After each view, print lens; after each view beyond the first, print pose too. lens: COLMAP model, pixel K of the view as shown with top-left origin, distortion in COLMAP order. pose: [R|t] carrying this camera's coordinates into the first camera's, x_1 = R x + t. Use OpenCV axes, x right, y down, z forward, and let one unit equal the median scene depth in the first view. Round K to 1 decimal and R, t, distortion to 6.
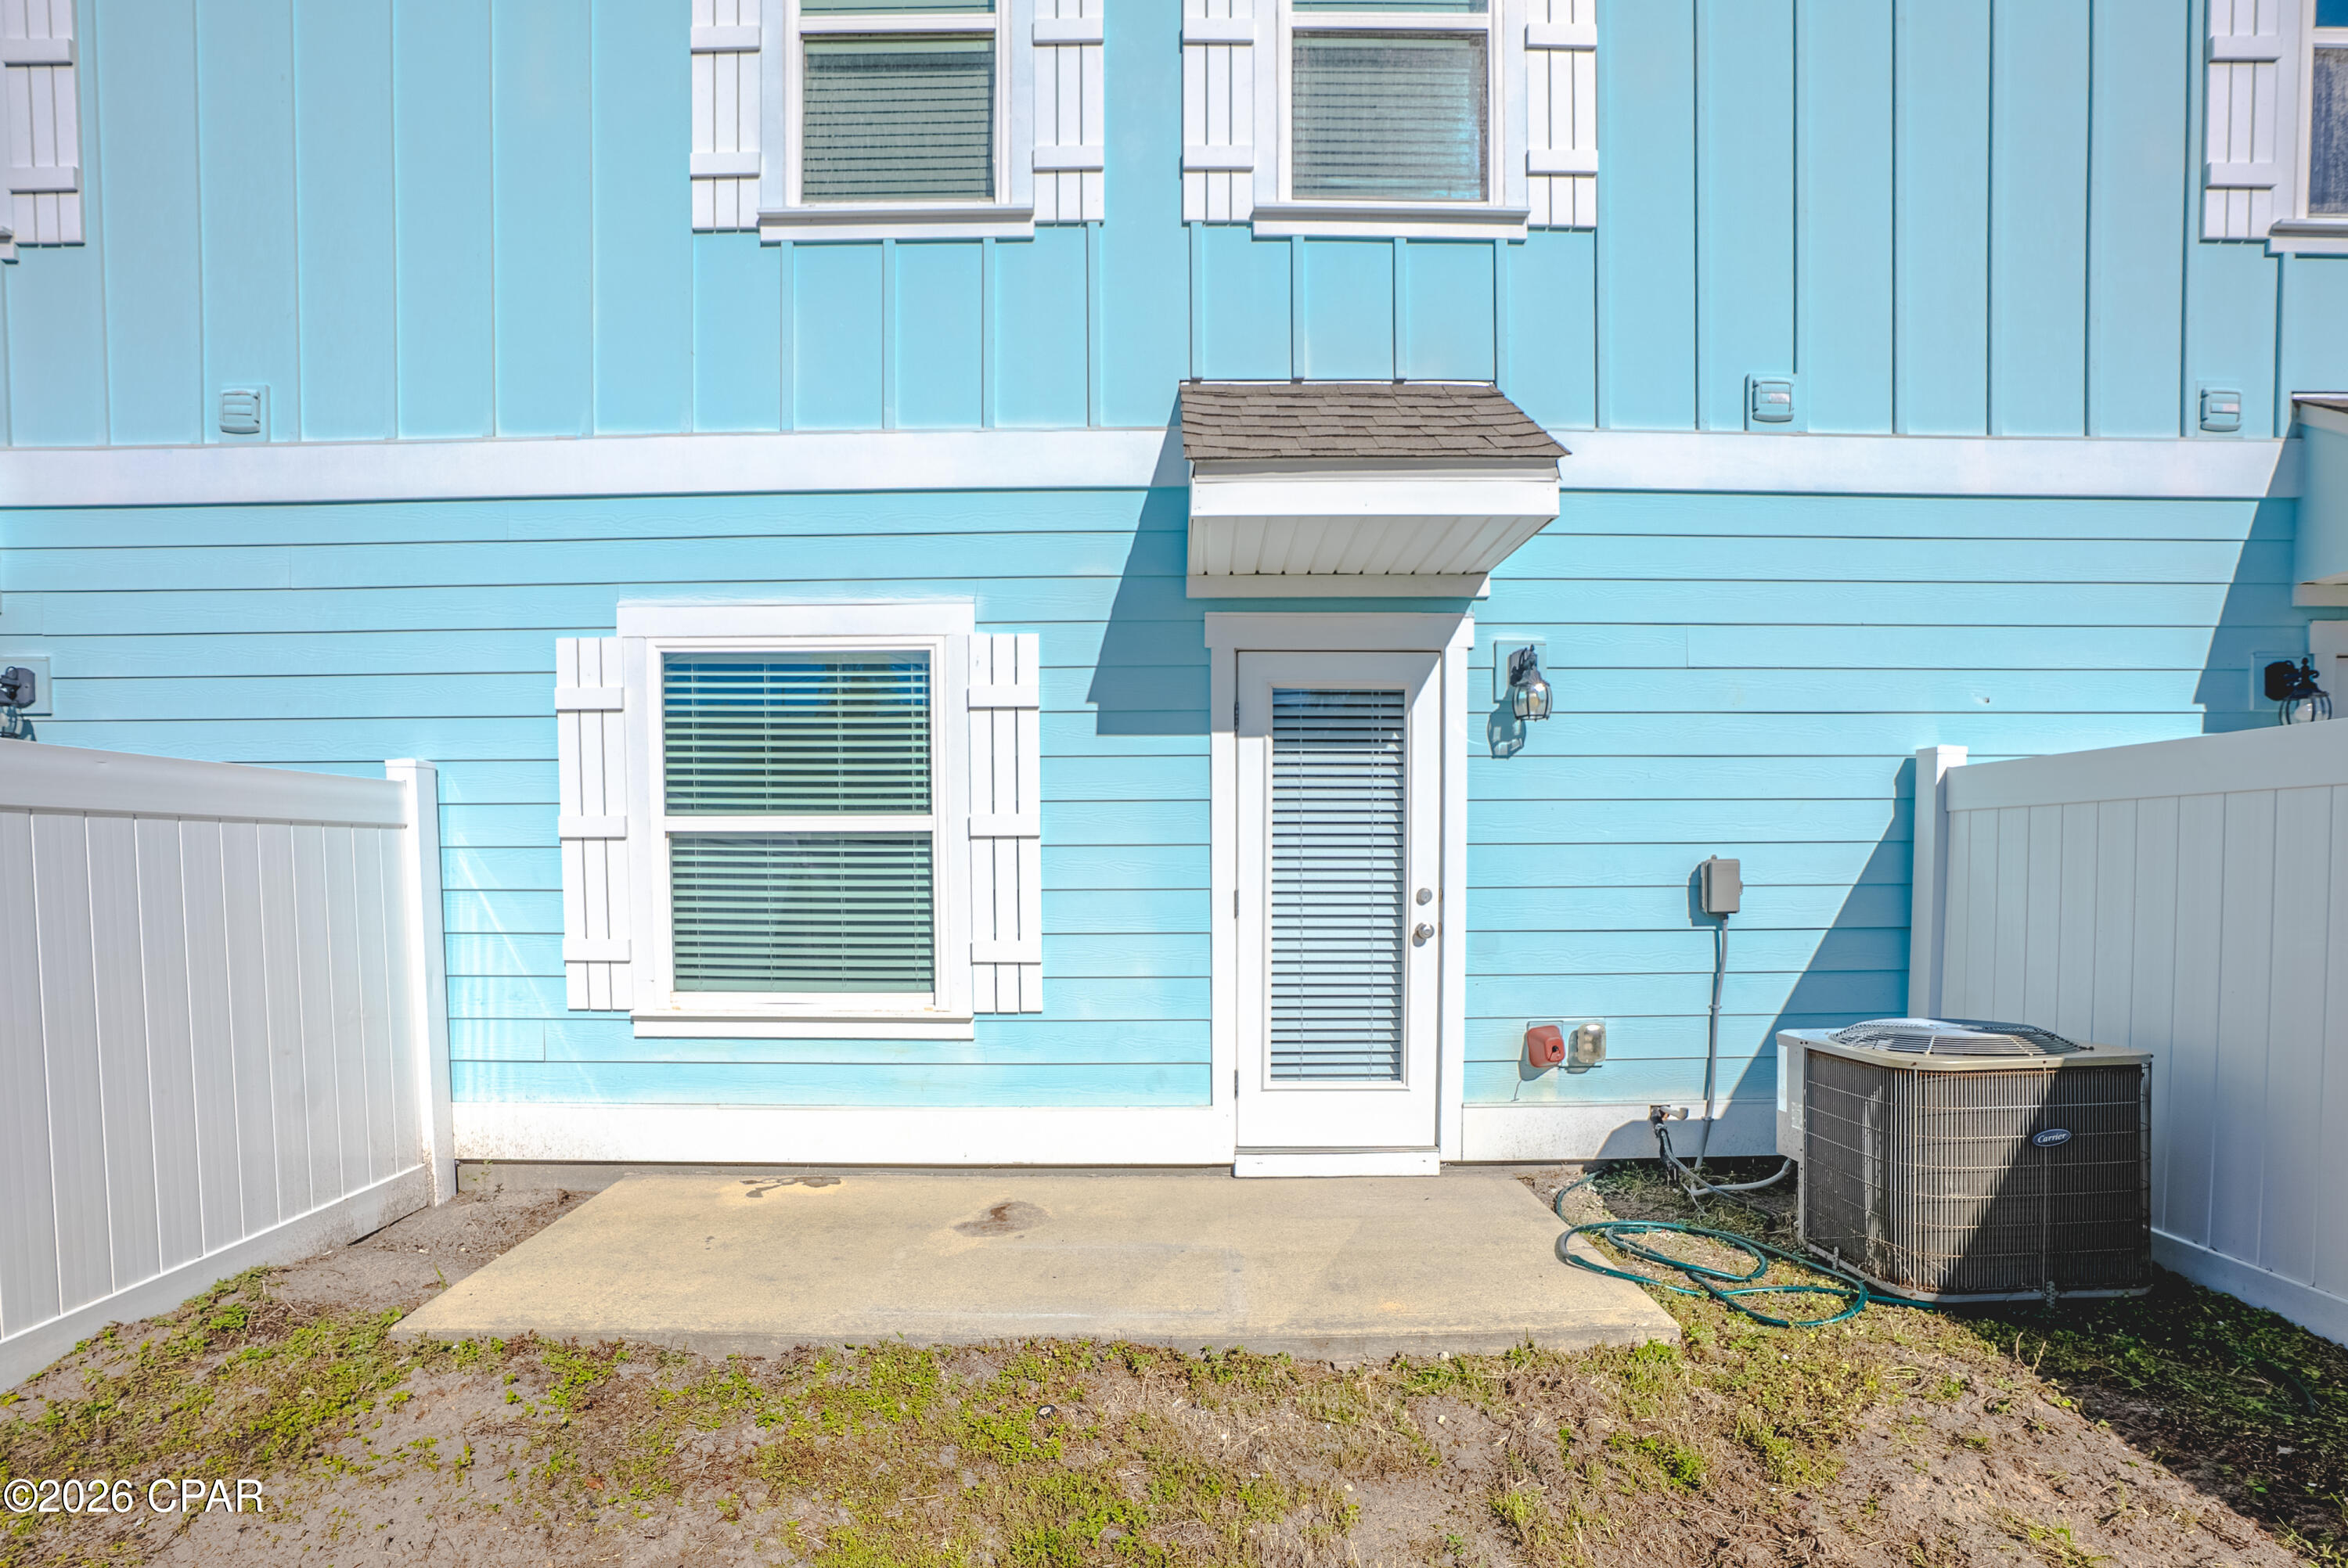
lens RADIAL K [[1149.9, 0, 1168.5], [0, 1149.9, 924.2], [0, 0, 1]] dist [-0.032231, 0.000177]
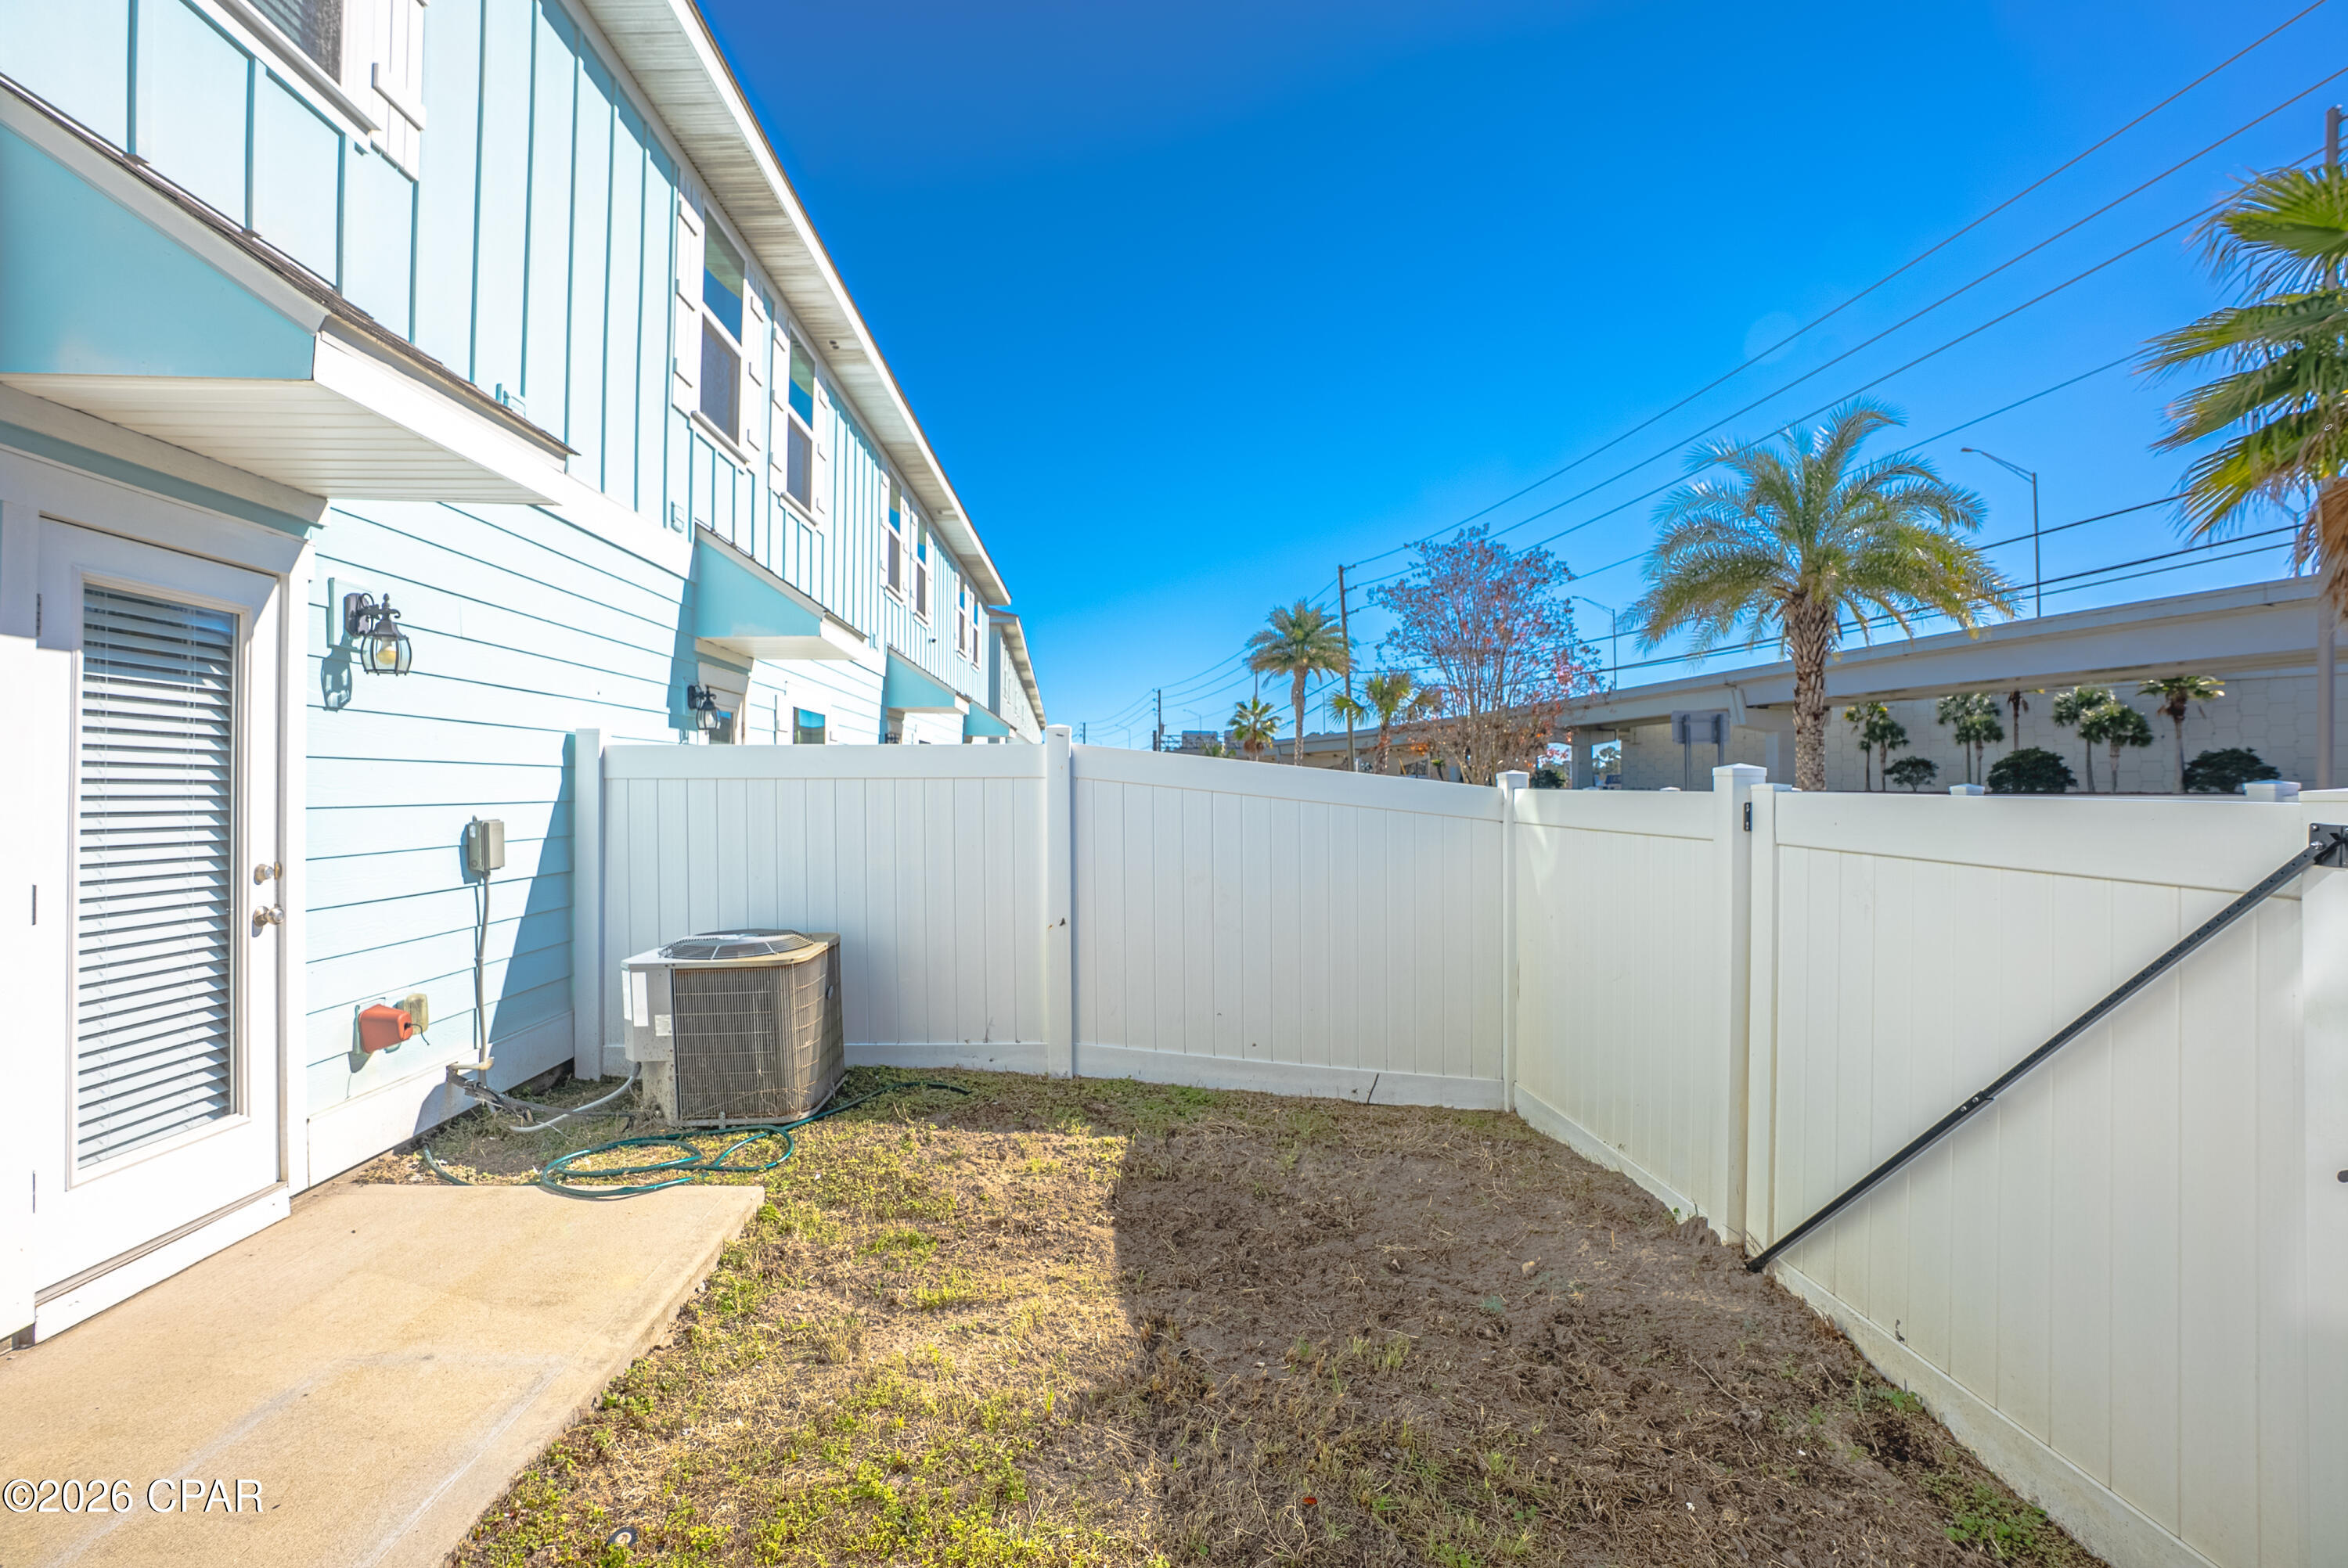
lens RADIAL K [[1061.6, 0, 1212.2], [0, 1061.6, 782.9], [0, 0, 1]] dist [-0.033498, -0.000133]
pose [[-0.060371, 0.011859, 0.998106, -0.542025], [0.049334, 0.998743, -0.008882, -0.049419], [-0.996956, 0.048705, -0.060880, 0.379530]]
